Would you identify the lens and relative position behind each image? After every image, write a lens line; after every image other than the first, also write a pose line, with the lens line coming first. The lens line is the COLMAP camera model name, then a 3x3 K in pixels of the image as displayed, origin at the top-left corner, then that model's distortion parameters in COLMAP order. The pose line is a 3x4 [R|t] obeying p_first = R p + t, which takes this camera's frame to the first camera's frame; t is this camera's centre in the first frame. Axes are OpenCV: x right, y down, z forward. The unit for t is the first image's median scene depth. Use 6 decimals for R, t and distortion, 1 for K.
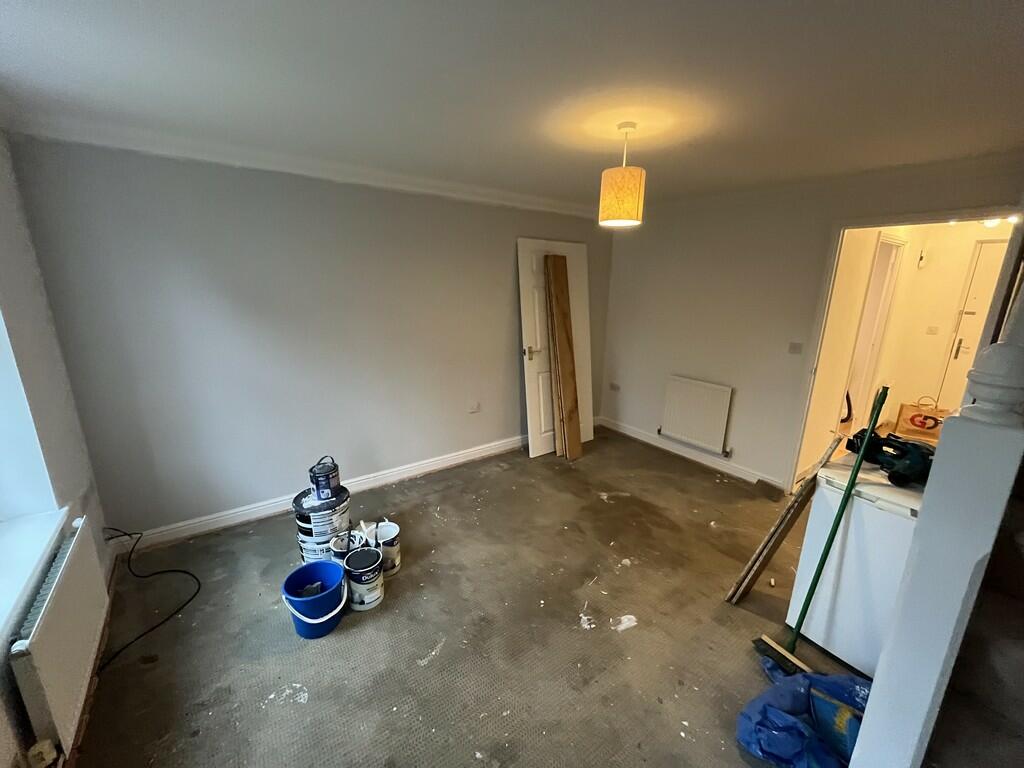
lens RADIAL K [[415.6, 0, 511.8], [0, 415.6, 383.7], [0, 0, 1]] dist [-0.000410, -0.000074]
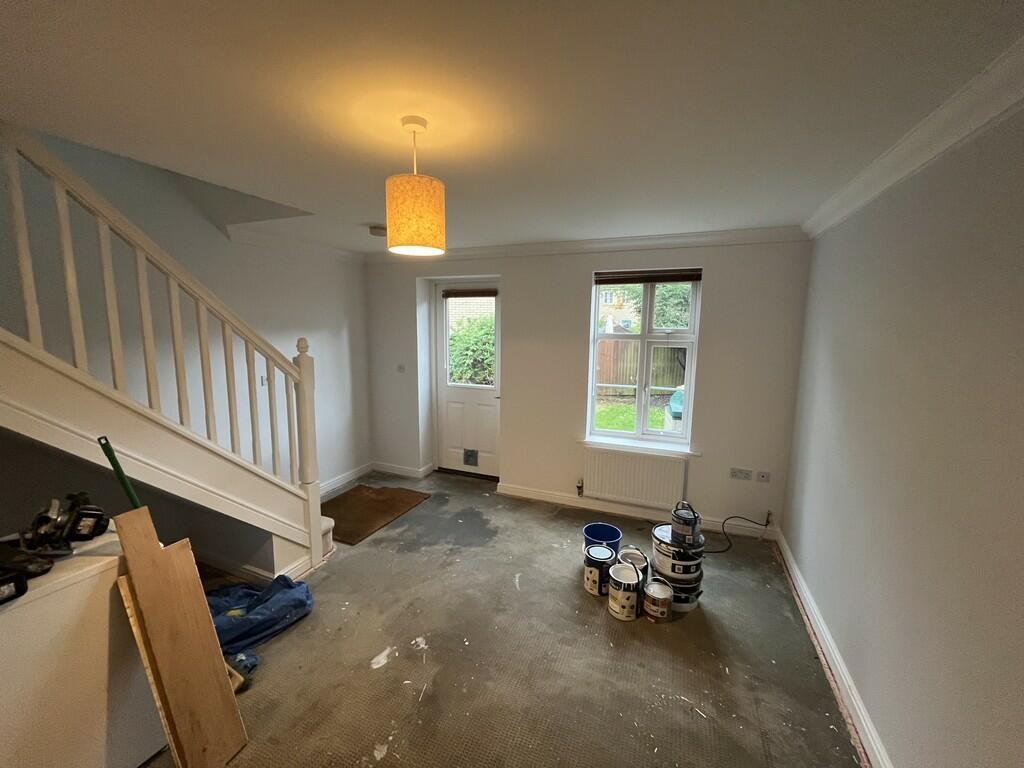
lens RADIAL K [[415.6, 0, 510.8], [0, 415.6, 382.7], [0, 0, 1]] dist [-0.000410, -0.000074]
pose [[-0.853176, 0.049673, -0.519252, 0.488533], [-0.149398, 0.930484, 0.334485, -0.425805], [0.499771, 0.362950, -0.786446, 1.670420]]
